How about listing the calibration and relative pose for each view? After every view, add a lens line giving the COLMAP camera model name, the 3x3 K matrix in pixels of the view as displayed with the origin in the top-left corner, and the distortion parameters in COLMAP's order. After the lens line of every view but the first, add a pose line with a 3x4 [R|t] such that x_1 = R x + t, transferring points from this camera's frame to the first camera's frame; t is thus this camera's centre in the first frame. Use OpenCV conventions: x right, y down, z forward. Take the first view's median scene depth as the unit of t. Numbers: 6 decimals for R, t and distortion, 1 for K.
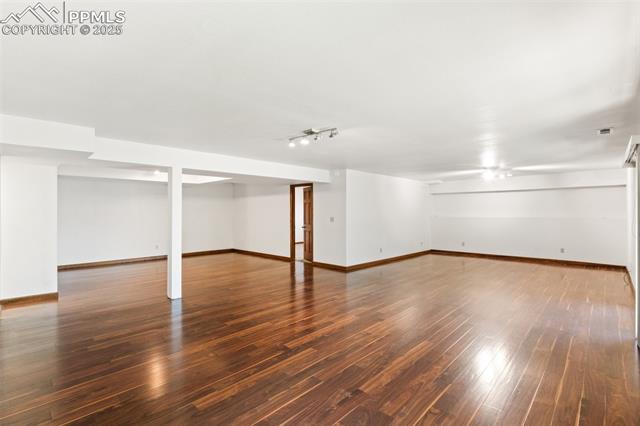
lens RADIAL K [[299.8, 0, 316.3], [0, 299.8, 214.2], [0, 0, 1]] dist [0.000087, 0.000632]
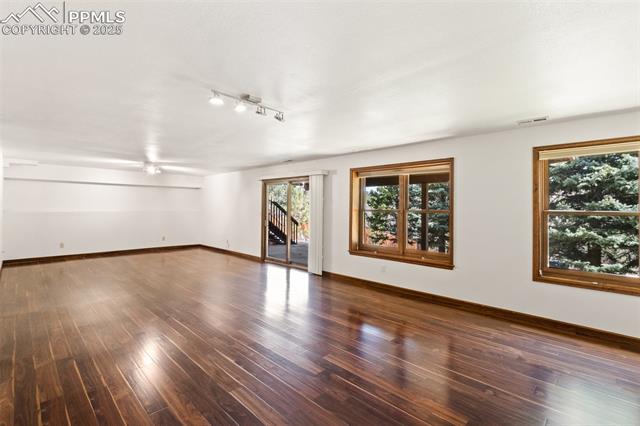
lens RADIAL K [[299.8, 0, 316.3], [0, 299.8, 208.2], [0, 0, 1]] dist [0.000087, 0.000632]
pose [[0.024827, -0.000561, 0.999692, -0.822457], [-0.001059, 0.999999, 0.000587, -0.005991], [-0.999691, -0.001073, 0.024826, 0.890890]]
